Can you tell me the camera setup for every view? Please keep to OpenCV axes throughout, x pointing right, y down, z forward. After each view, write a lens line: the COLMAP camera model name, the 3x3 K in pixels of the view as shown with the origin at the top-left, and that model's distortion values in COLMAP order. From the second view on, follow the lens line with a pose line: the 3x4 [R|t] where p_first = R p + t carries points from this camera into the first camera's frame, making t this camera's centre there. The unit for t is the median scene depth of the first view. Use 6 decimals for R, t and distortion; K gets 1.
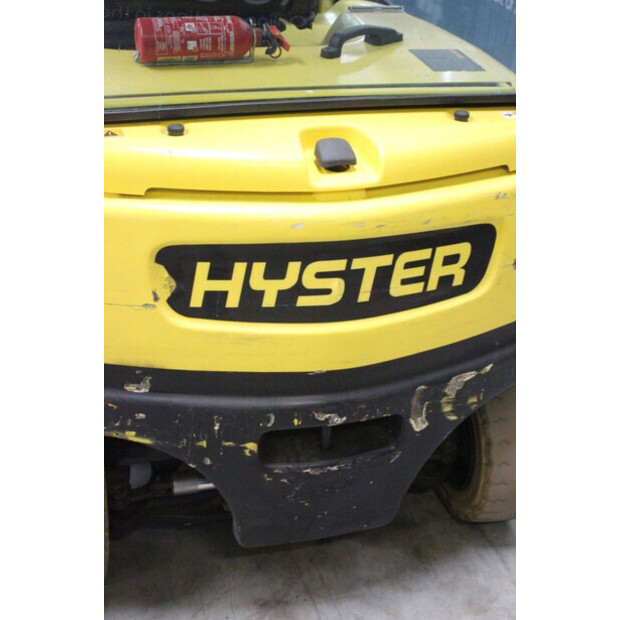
lens RADIAL K [[1073.5, 0, 311.2], [0, 1073.5, 314.4], [0, 0, 1]] dist [0.211130, 0.000000]
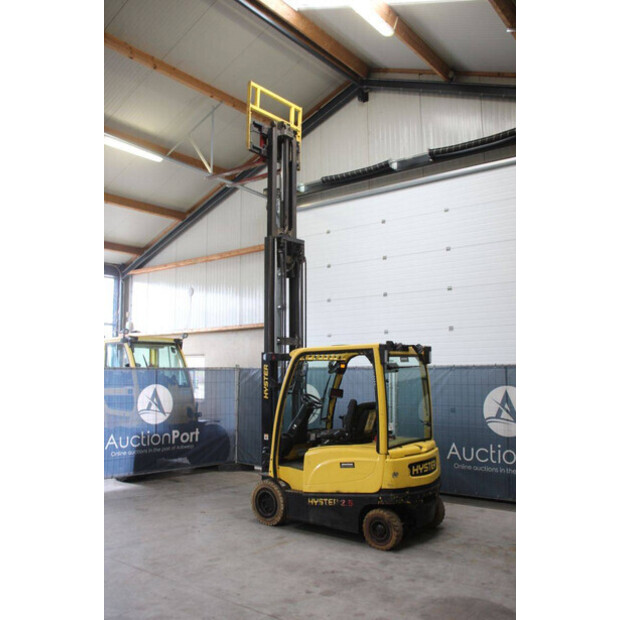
lens RADIAL K [[564.5, 0, 303.7], [0, 564.5, 313.9], [0, 0, 1]] dist [-0.080720, 0.000000]
pose [[0.834093, -0.021378, 0.551209, -2.250838], [0.329298, 0.820964, -0.466456, 0.495539], [-0.442551, 0.570579, 0.691800, -1.351938]]
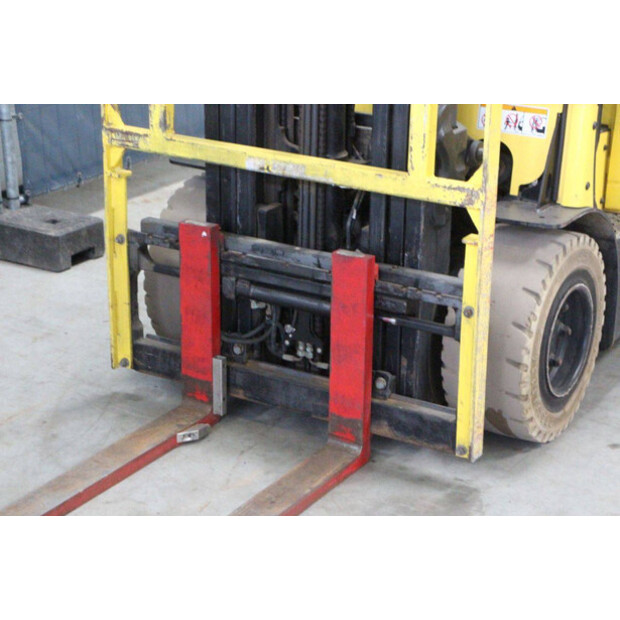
lens RADIAL K [[1459.7, 0, 306.3], [0, 1459.7, 309.9], [0, 0, 1]] dist [0.431518, 0.000000]
pose [[-0.652068, -0.325799, 0.684589, -1.641644], [0.329092, 0.691831, 0.642704, -1.616082], [-0.683012, 0.644380, -0.343903, 2.695950]]
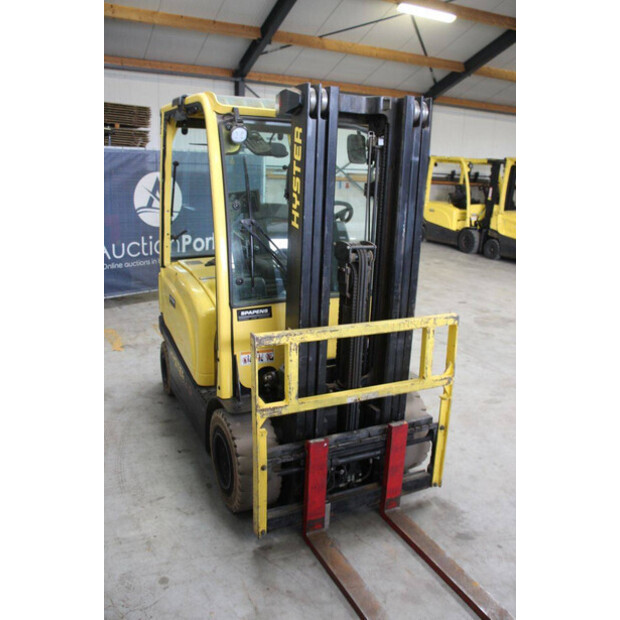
lens RADIAL K [[540.6, 0, 313.5], [0, 540.6, 314.3], [0, 0, 1]] dist [-0.144597, 0.144966]
pose [[-0.982584, -0.060331, -0.175753, 0.046050], [-0.167327, 0.698610, 0.695662, -1.604385], [0.080812, 0.712955, -0.696538, 2.733695]]
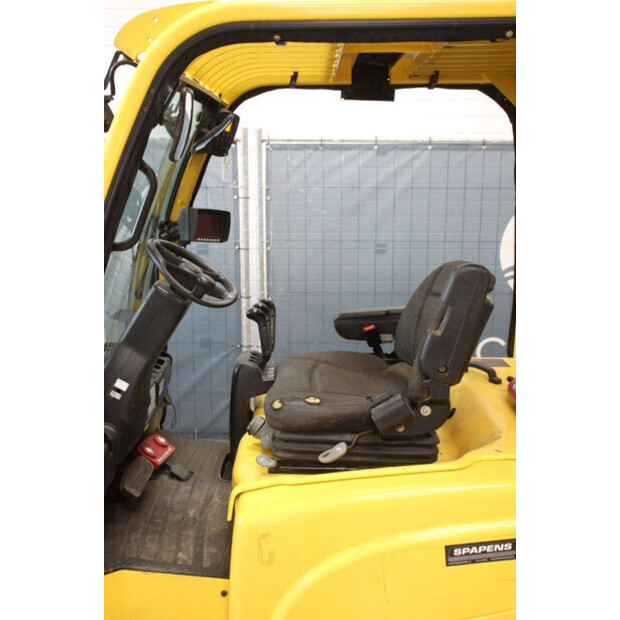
lens RADIAL K [[672.8, 0, 311.9], [0, 672.8, 310.7], [0, 0, 1]] dist [-0.031967, 0.000000]
pose [[0.297928, -0.272119, 0.914981, -1.113412], [0.493202, 0.864543, 0.096526, -0.651822], [-0.817307, 0.422513, 0.391781, 0.894730]]
